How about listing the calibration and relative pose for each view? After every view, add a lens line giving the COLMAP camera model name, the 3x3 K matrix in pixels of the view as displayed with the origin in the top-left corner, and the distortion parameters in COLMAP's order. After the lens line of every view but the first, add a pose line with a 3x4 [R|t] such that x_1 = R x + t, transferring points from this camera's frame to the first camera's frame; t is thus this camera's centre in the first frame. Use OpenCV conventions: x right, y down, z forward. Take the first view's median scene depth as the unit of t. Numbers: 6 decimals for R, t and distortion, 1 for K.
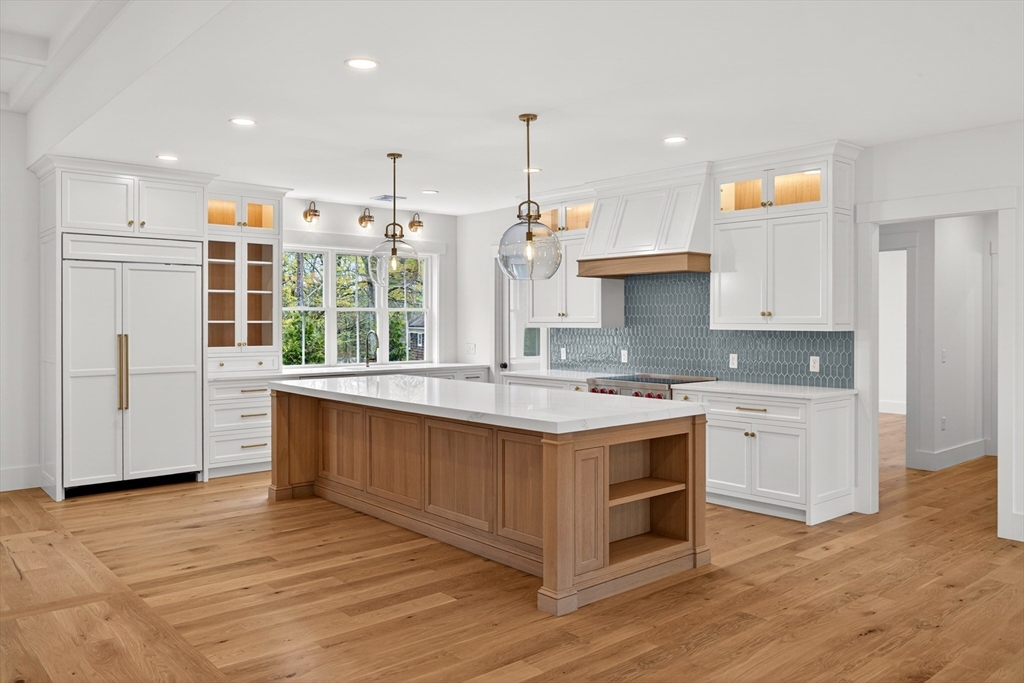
lens RADIAL K [[783.8, 0, 510.7], [0, 783.8, 317.2], [0, 0, 1]] dist [-0.008006, -0.001964]
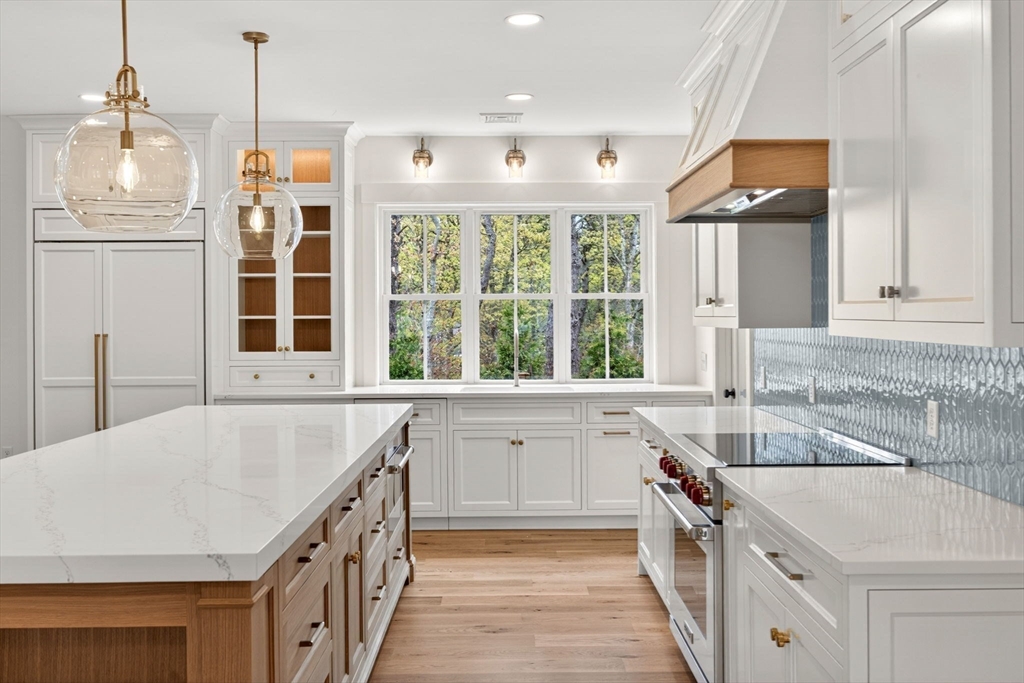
lens RADIAL K [[1011.3, 0, 513.4], [0, 1011.3, 322.7], [0, 0, 1]] dist [-0.002647, 0.001763]
pose [[0.767256, -0.004134, -0.641328, 0.416265], [0.009819, 0.999938, 0.005301, 0.008289], [0.641266, -0.010365, 0.767249, 0.441463]]
